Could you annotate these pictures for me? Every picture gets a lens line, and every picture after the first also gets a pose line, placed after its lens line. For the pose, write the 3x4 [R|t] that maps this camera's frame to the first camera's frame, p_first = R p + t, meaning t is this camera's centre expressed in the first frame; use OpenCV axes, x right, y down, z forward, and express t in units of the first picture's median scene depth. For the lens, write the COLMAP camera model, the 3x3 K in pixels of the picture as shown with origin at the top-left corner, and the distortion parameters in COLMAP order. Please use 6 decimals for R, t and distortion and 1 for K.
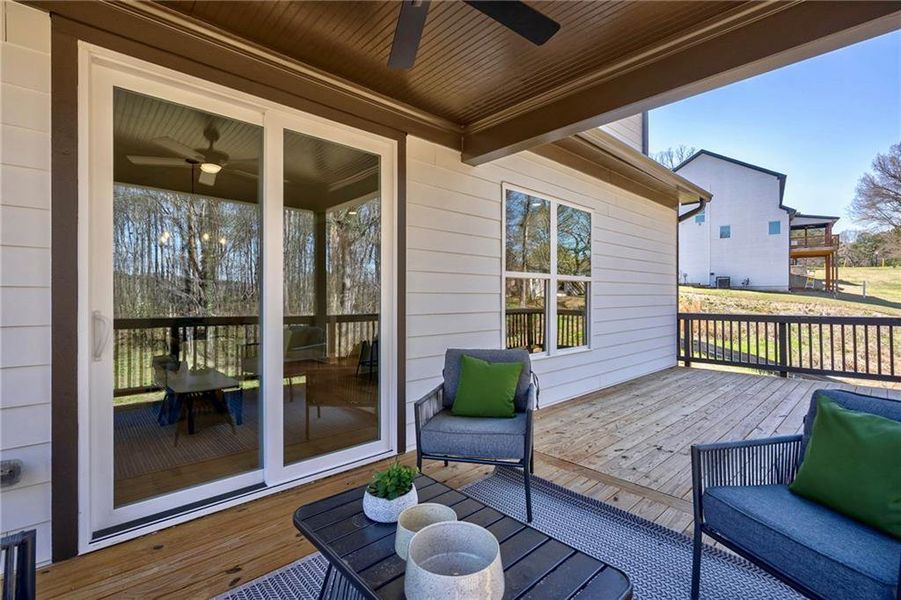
lens RADIAL K [[409.1, 0, 453.8], [0, 409.1, 298.0], [0, 0, 1]] dist [-0.003601, -0.000138]
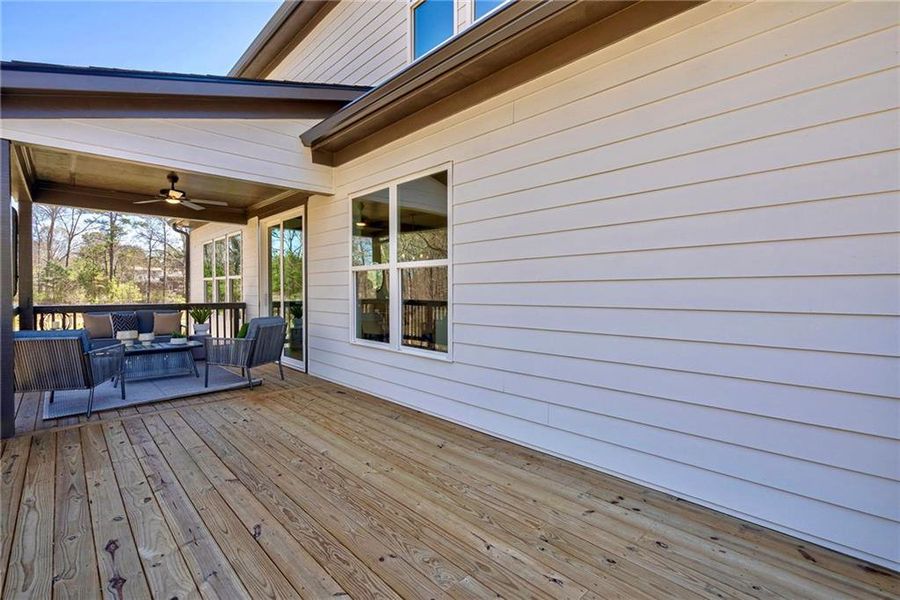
lens RADIAL K [[424.3, 0, 448.7], [0, 424.3, 296.1], [0, 0, 1]] dist [0.000538, 0.000205]
pose [[0.002488, 0.015692, -0.999874, 0.777523], [0.001949, 0.999875, 0.015697, 0.001068], [0.999995, -0.001988, 0.002457, 0.721437]]
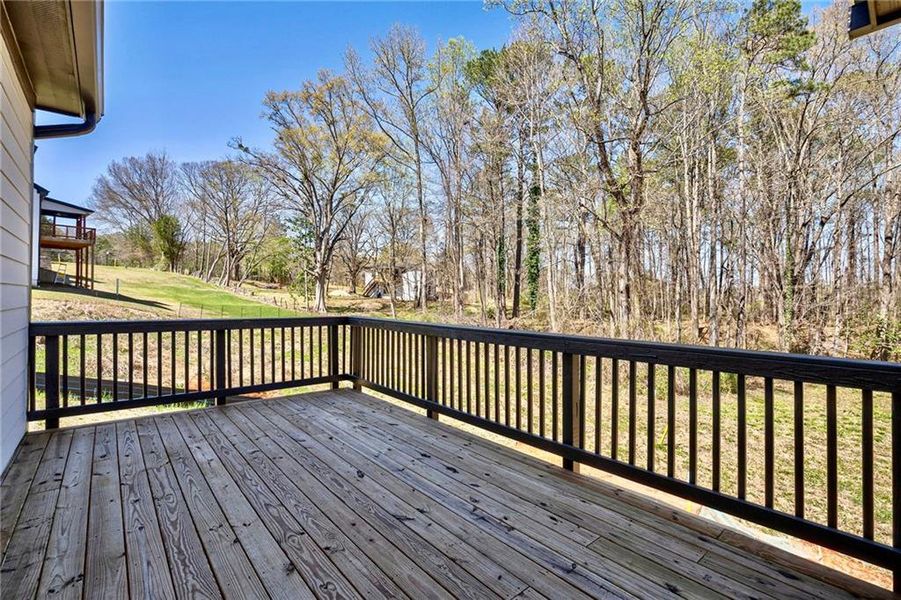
lens RADIAL K [[409.1, 0, 453.8], [0, 409.1, 298.0], [0, 0, 1]] dist [-0.003601, -0.000138]
pose [[0.039228, 0.005382, 0.999216, 0.084542], [-0.013019, 0.999903, -0.004875, 0.001895], [-0.999145, -0.012817, 0.039294, 0.481156]]
